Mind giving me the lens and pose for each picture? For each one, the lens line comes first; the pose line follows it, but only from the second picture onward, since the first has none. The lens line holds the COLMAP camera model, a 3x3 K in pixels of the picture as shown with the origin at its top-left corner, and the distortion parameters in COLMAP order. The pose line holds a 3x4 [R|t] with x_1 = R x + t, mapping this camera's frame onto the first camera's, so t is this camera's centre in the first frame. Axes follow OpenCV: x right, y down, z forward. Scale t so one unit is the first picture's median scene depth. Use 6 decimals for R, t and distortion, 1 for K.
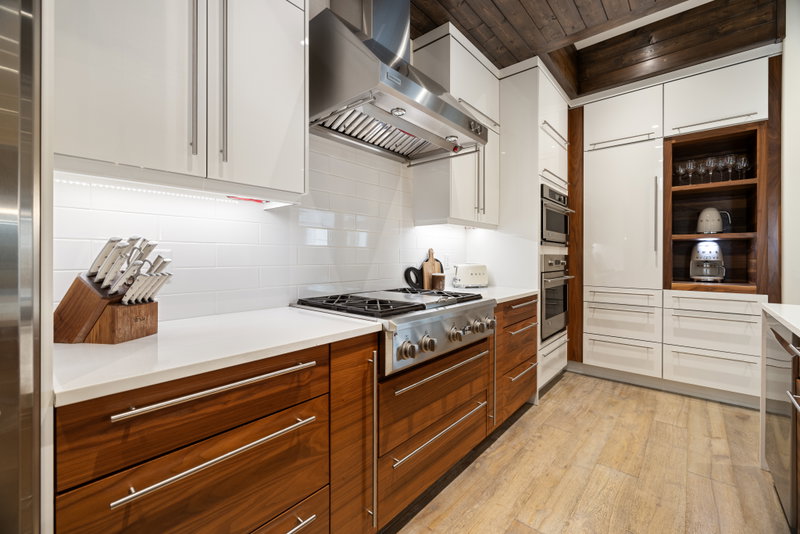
lens RADIAL K [[335.8, 0, 392.7], [0, 335.8, 256.7], [0, 0, 1]] dist [-0.000710, -0.001084]
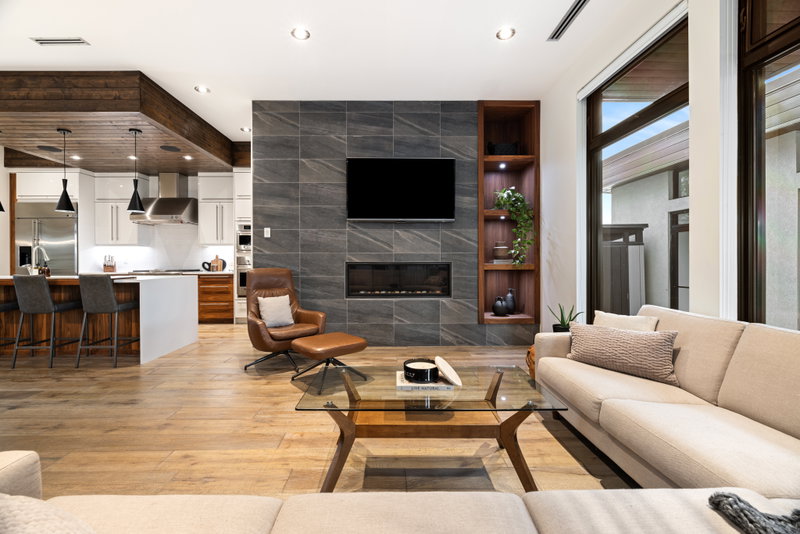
lens RADIAL K [[335.8, 0, 390.0], [0, 335.8, 262.6], [0, 0, 1]] dist [-0.000710, -0.001084]
pose [[0.676113, 0.000663, -0.736797, 2.735369], [0.003743, 0.999984, 0.004335, 0.025848], [0.736788, -0.005689, 0.676100, 0.254190]]
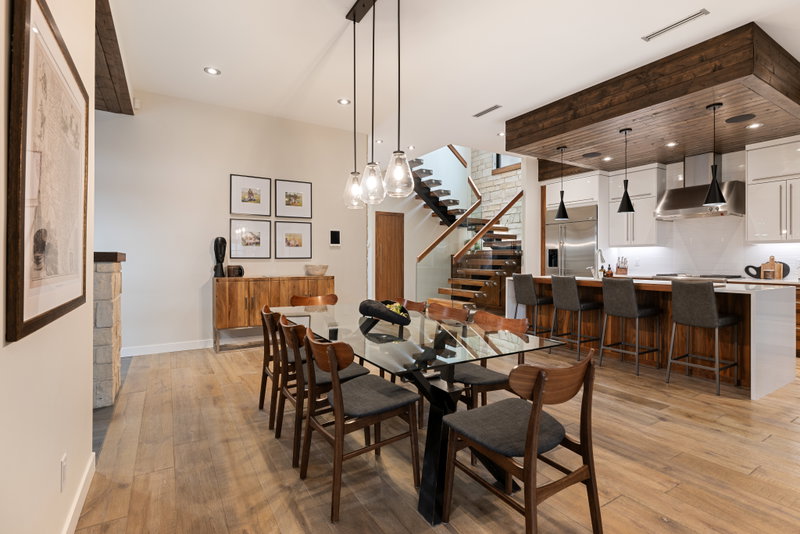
lens RADIAL K [[382.9, 0, 400.5], [0, 382.9, 259.1], [0, 0, 1]] dist [0.000038, 0.001422]
pose [[-0.284795, -0.004424, -0.958578, 2.519147], [-0.005320, 0.999981, -0.003035, 0.008606], [0.958574, 0.004235, -0.284813, -0.286335]]
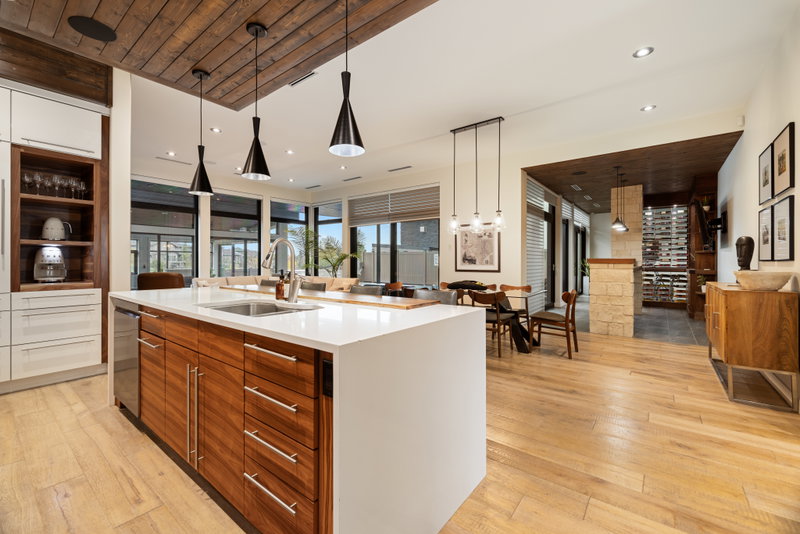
lens RADIAL K [[335.8, 0, 393.1], [0, 335.8, 261.3], [0, 0, 1]] dist [-0.000710, -0.001084]
pose [[-0.058771, -0.003805, 0.998264, -0.294071], [-0.000260, 0.999993, 0.003796, -0.000842], [-0.998271, -0.000037, -0.058772, -0.102224]]
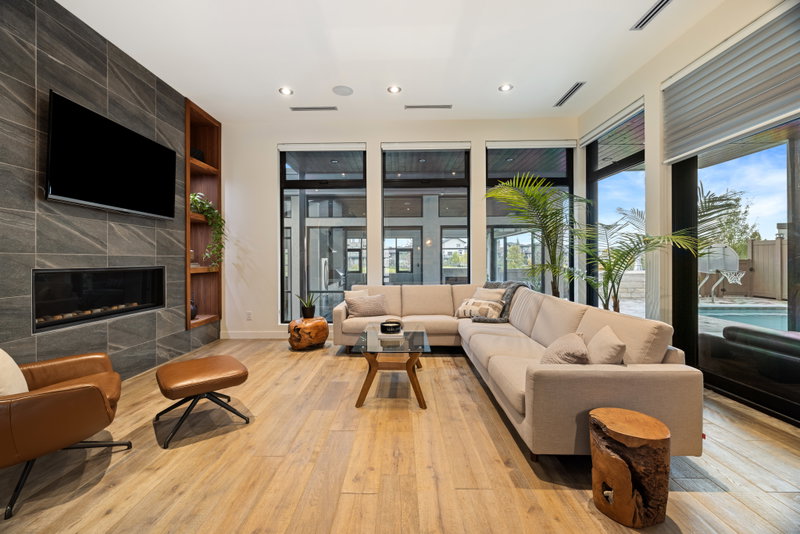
lens RADIAL K [[335.8, 0, 392.0], [0, 335.8, 259.8], [0, 0, 1]] dist [-0.000710, -0.001084]
pose [[0.762693, -0.006396, 0.646729, 1.548938], [0.006428, 0.999977, 0.002309, 0.007333], [-0.646728, 0.002396, 0.762717, -0.133786]]
